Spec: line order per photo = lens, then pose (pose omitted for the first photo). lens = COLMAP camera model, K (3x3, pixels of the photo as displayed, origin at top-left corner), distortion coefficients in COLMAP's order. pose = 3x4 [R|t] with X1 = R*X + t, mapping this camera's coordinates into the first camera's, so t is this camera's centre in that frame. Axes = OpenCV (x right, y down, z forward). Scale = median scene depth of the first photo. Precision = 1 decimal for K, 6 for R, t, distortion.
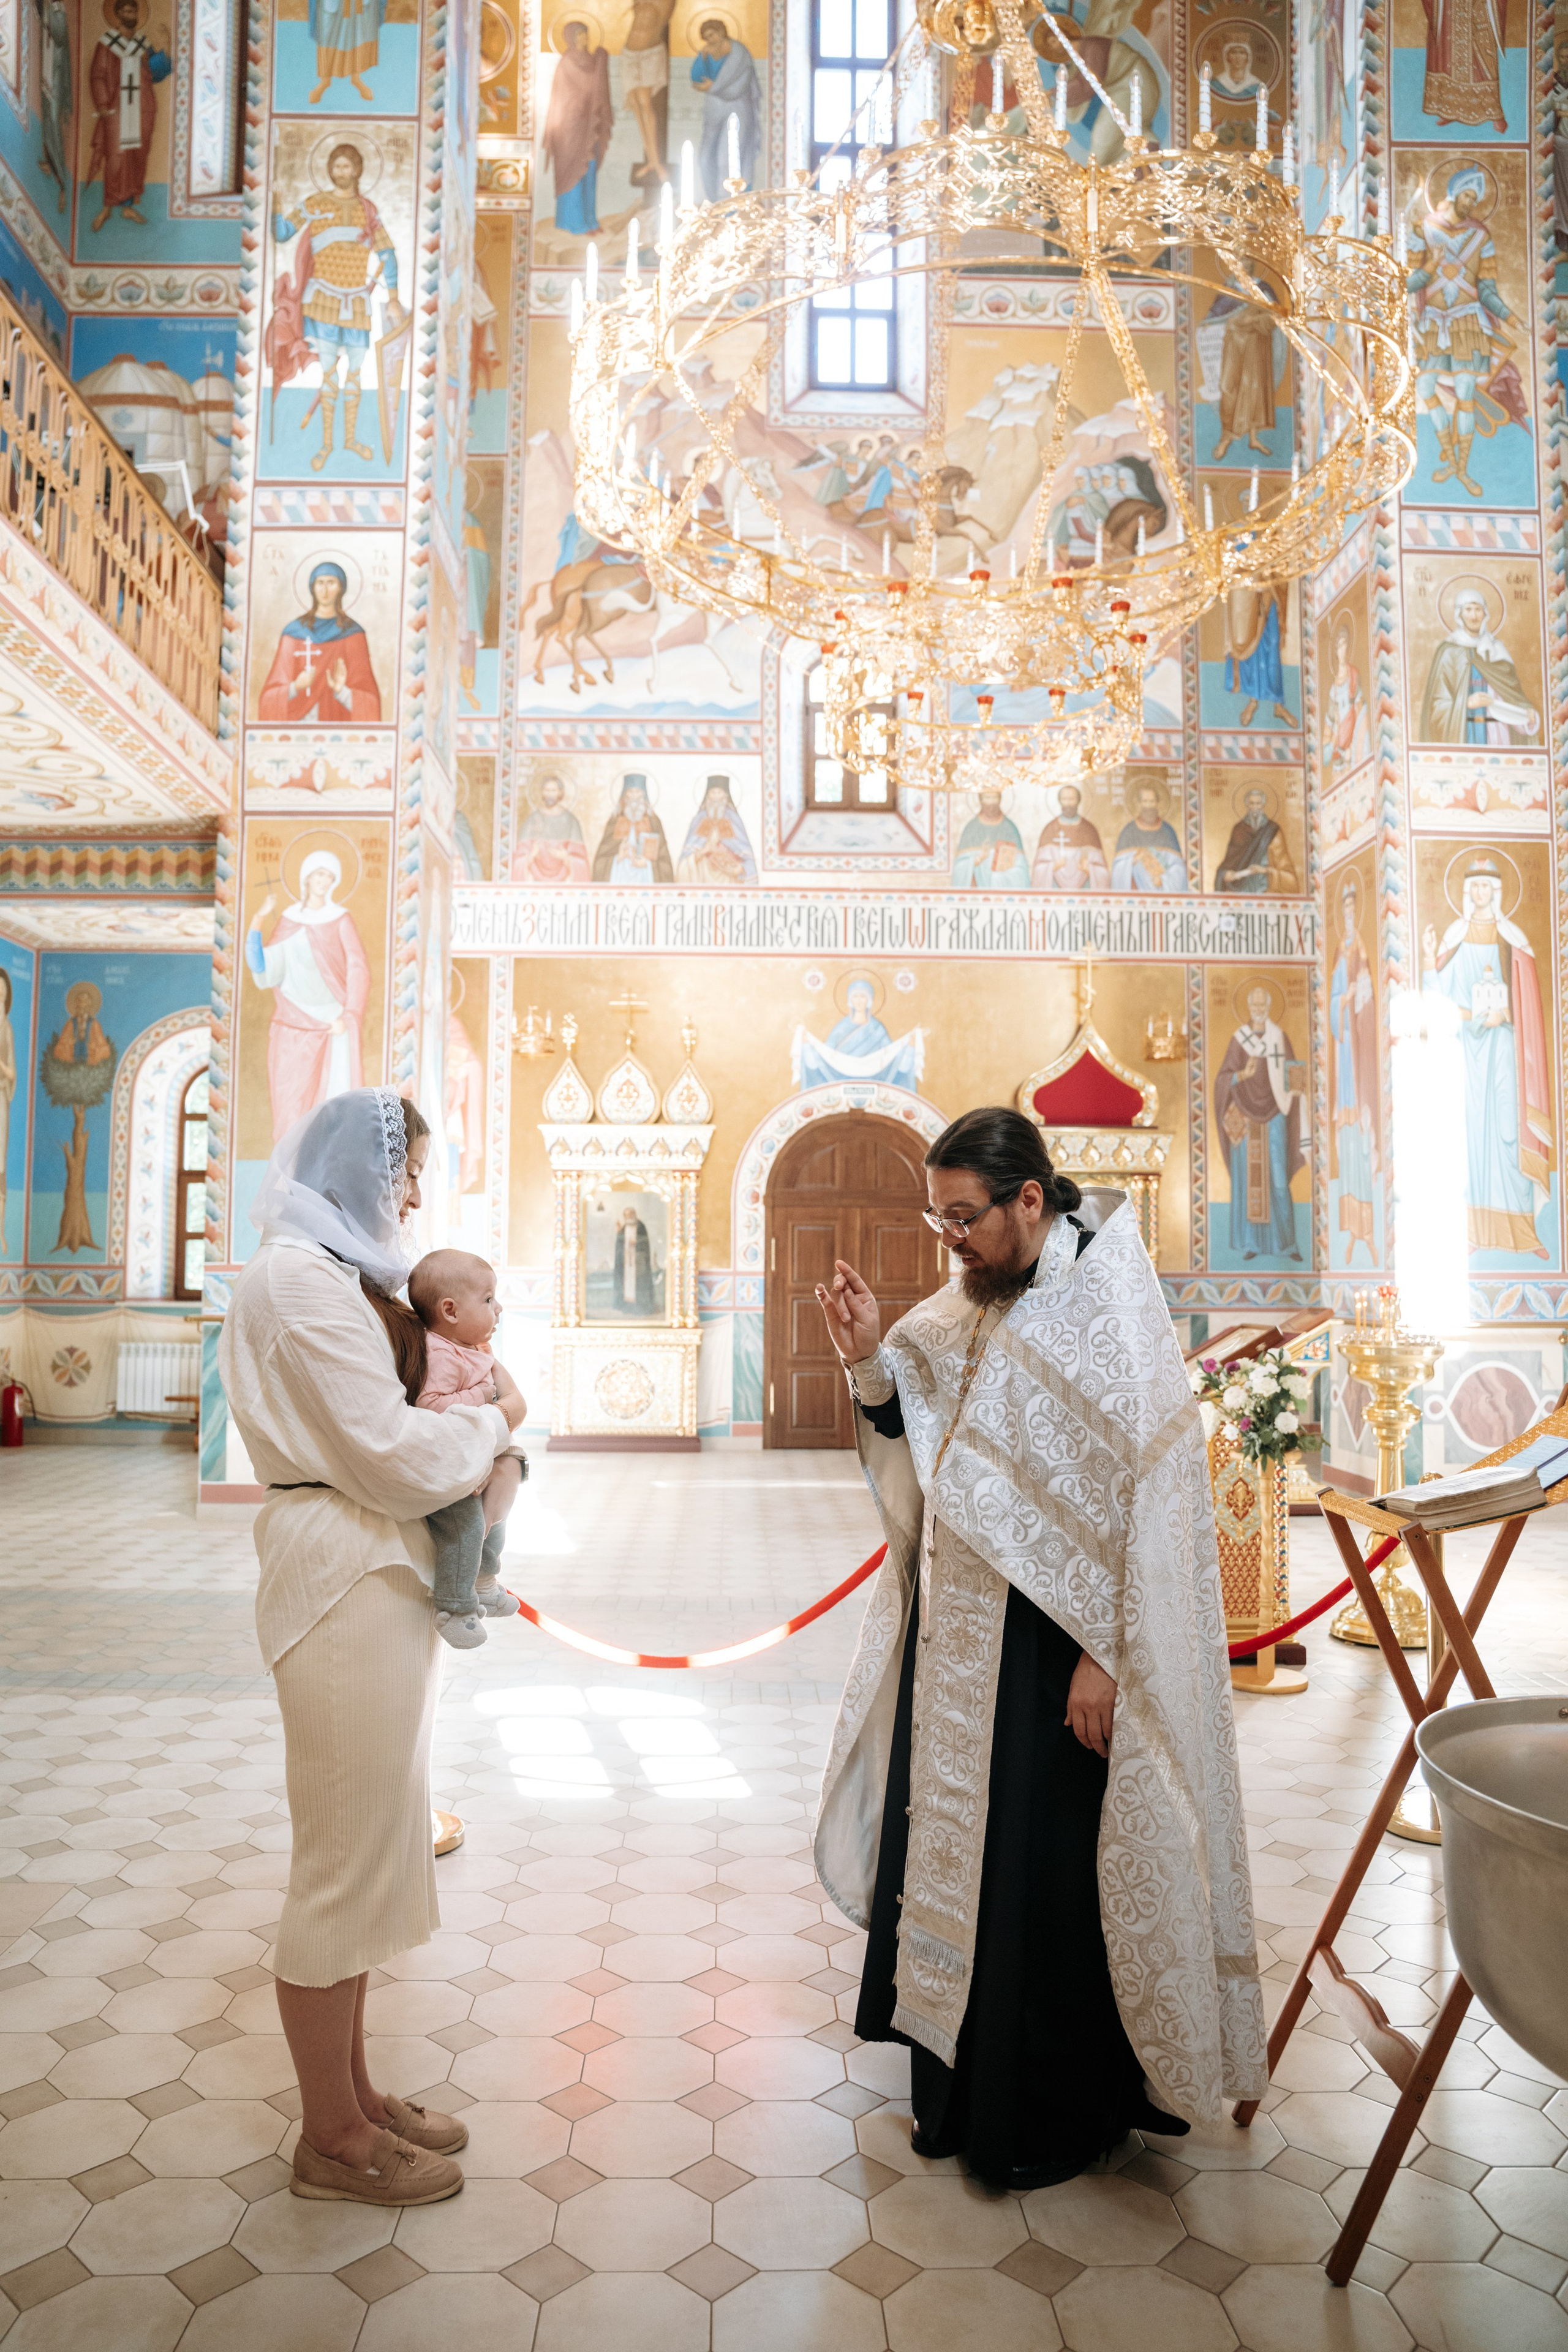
lens RADIAL K [[1613.7, 0, 782.7], [0, 1613.7, 1178.0], [0, 0, 1]] dist [-0.102446, 0.087895]
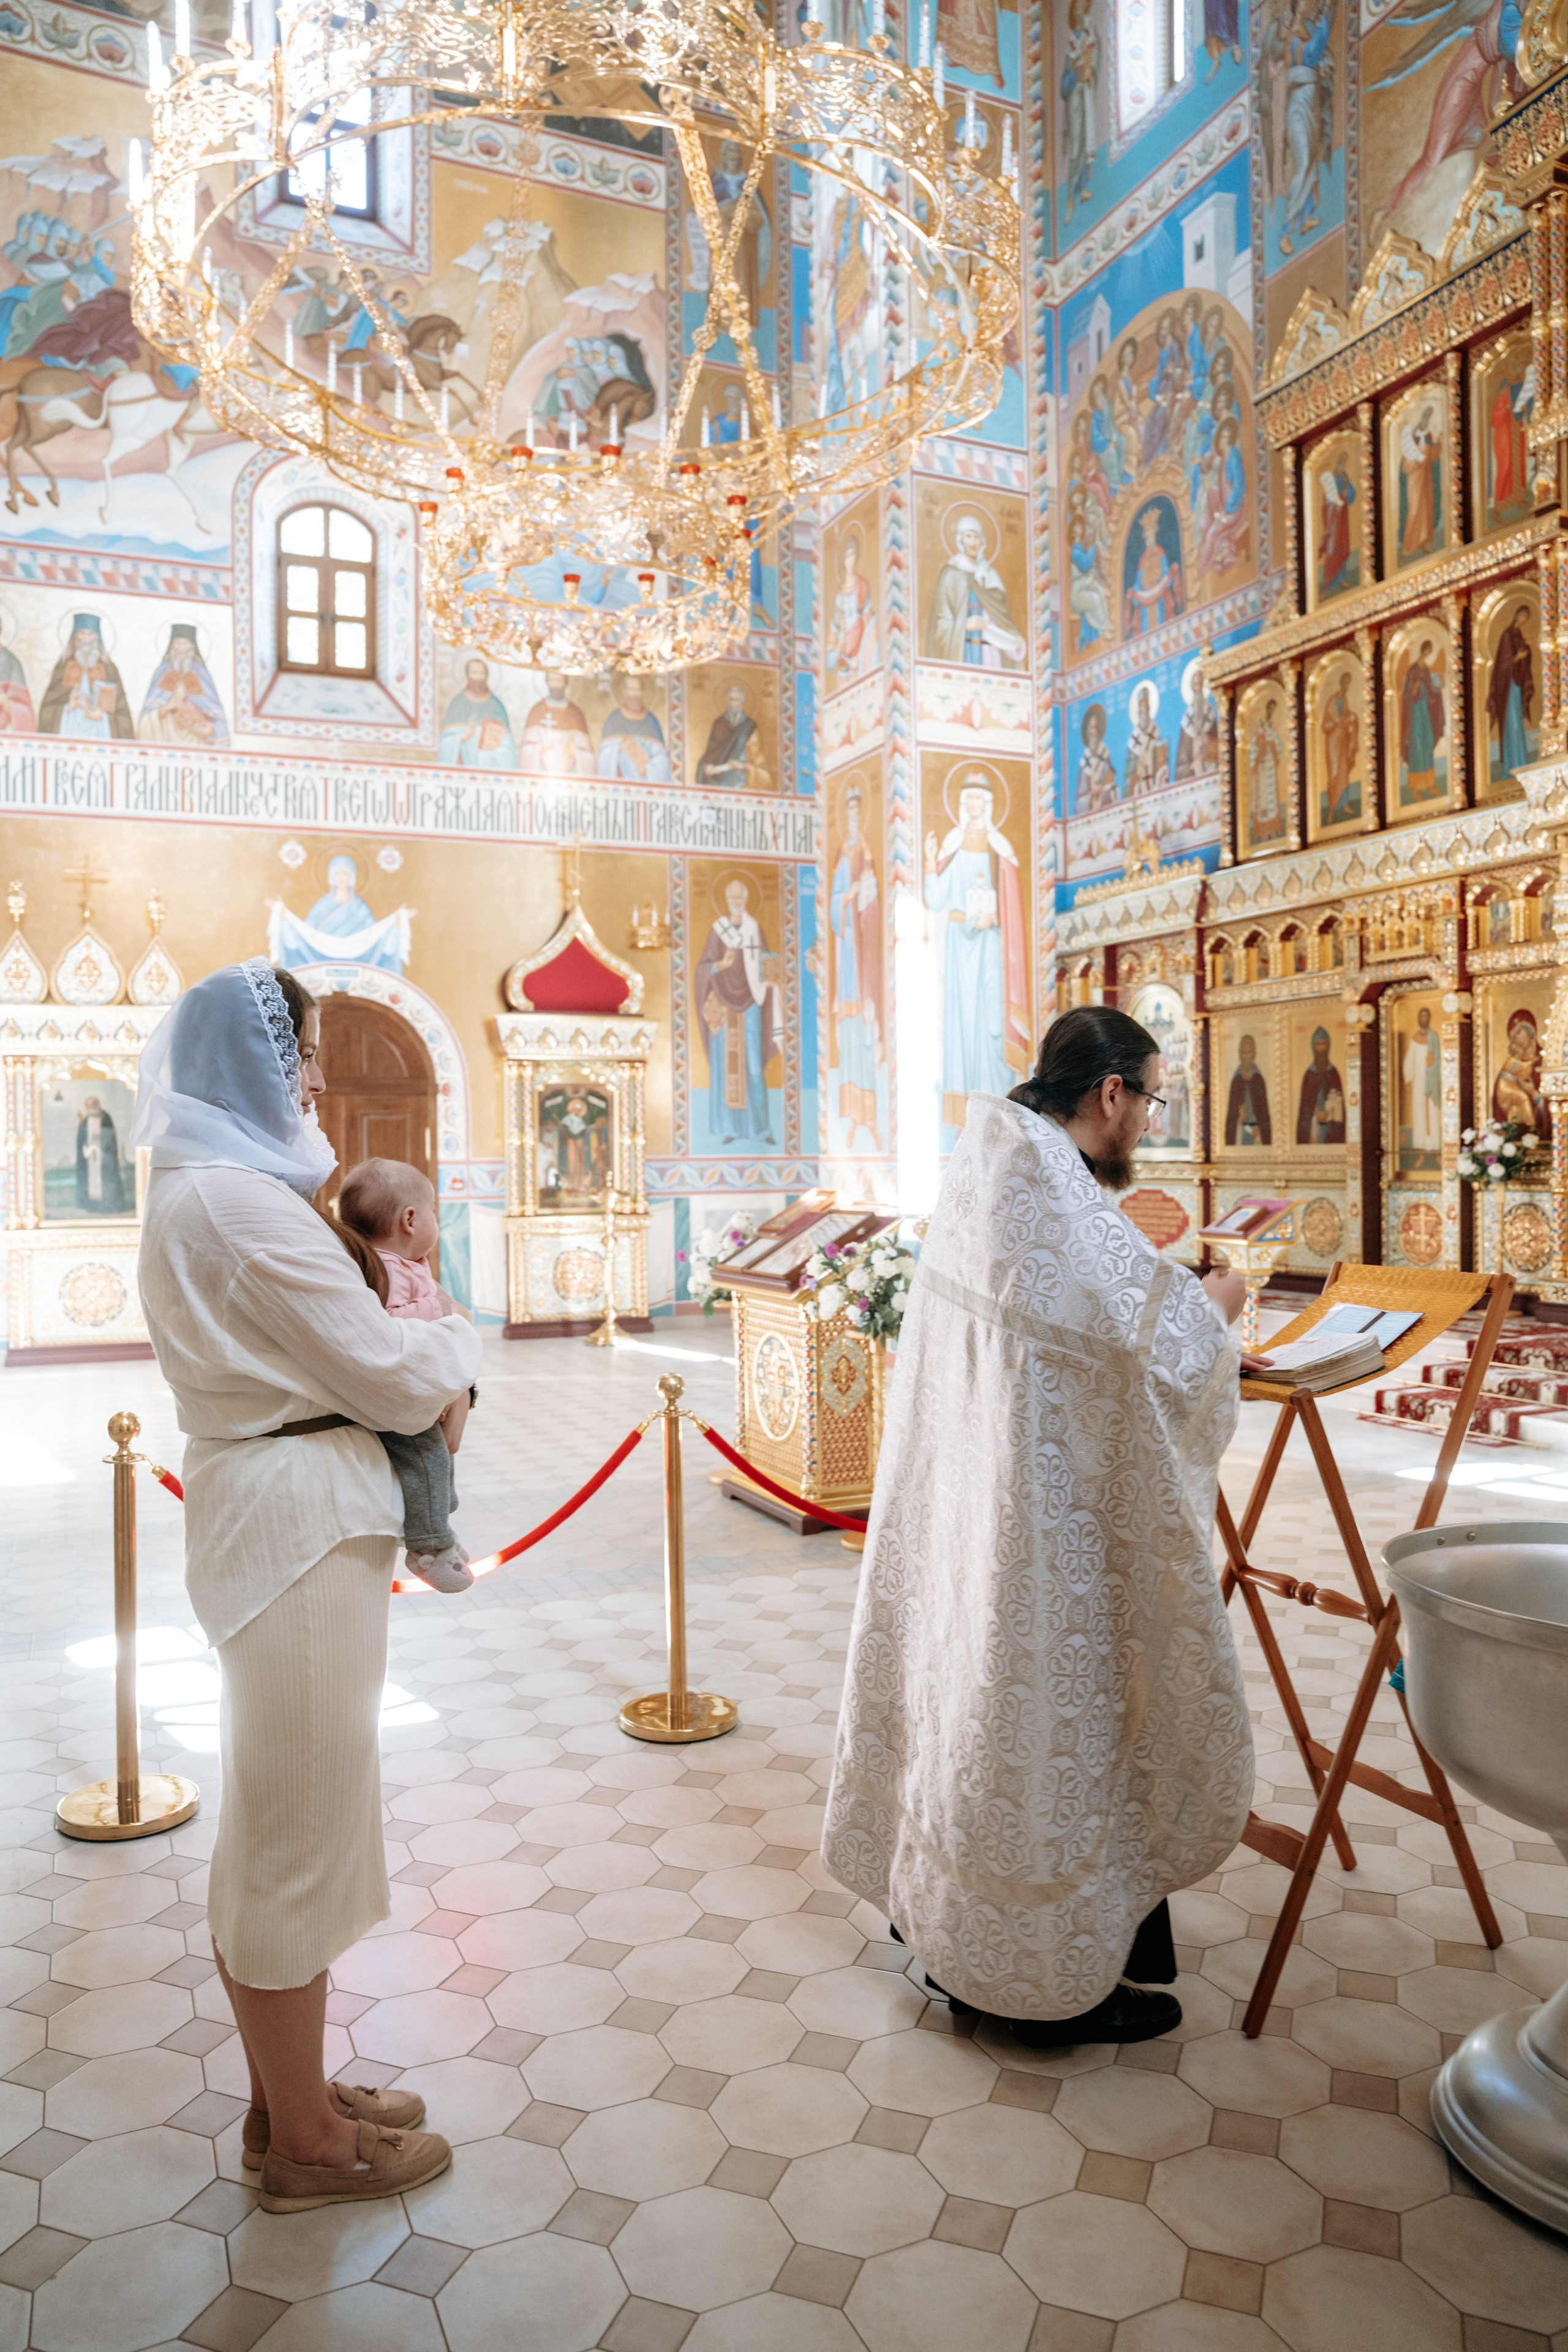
lens RADIAL K [[1613.7, 0, 782.7], [0, 1613.7, 1178.0], [0, 0, 1]] dist [-0.102446, 0.087895]
pose [[0.926977, -0.021079, 0.374525, -0.068040], [-0.006560, 0.997356, 0.072371, -0.002974], [-0.375060, -0.069543, 0.924388, 0.015072]]
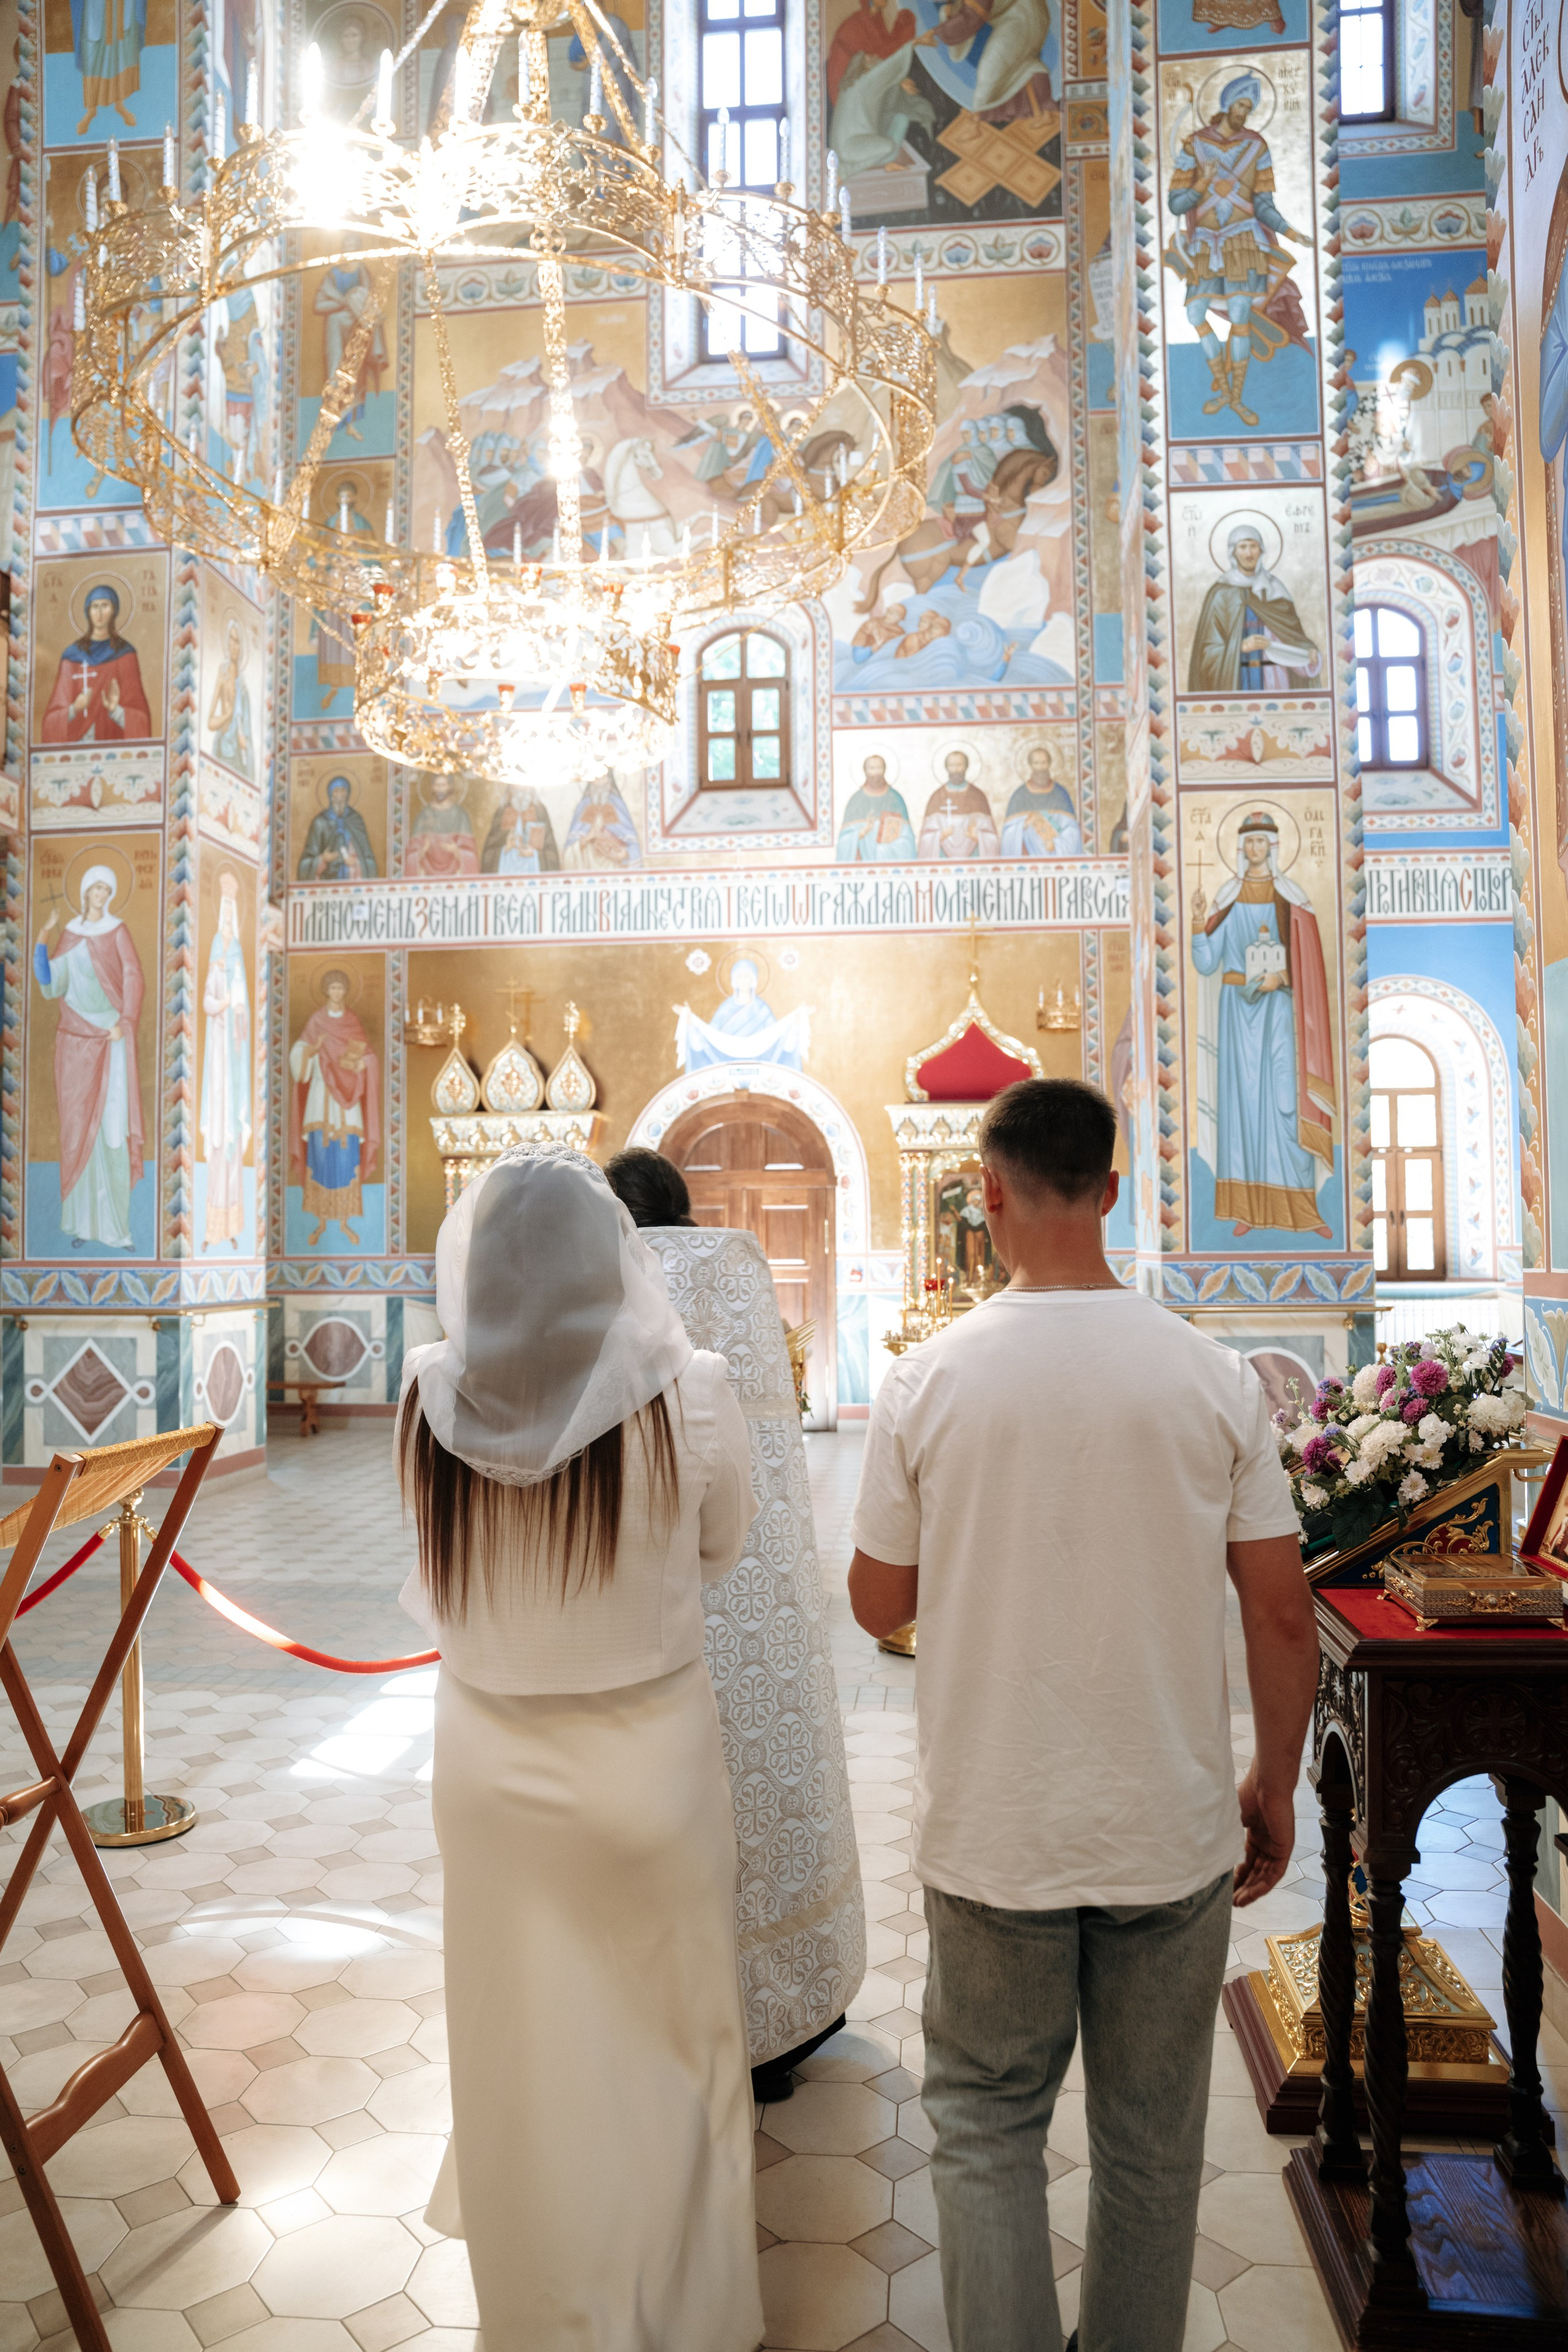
lens RADIAL K [[1615.7, 0, 801.5], [0, 1615.7, 1183.9], [0, 0, 1]] dist [-0.105116, 0.088384]
pose [[0.991463, -0.018790, -0.129028, 0.208982], [0.021740, 0.999533, 0.021493, -0.005372], [0.128564, -0.024114, 0.991408, 0.015441]]
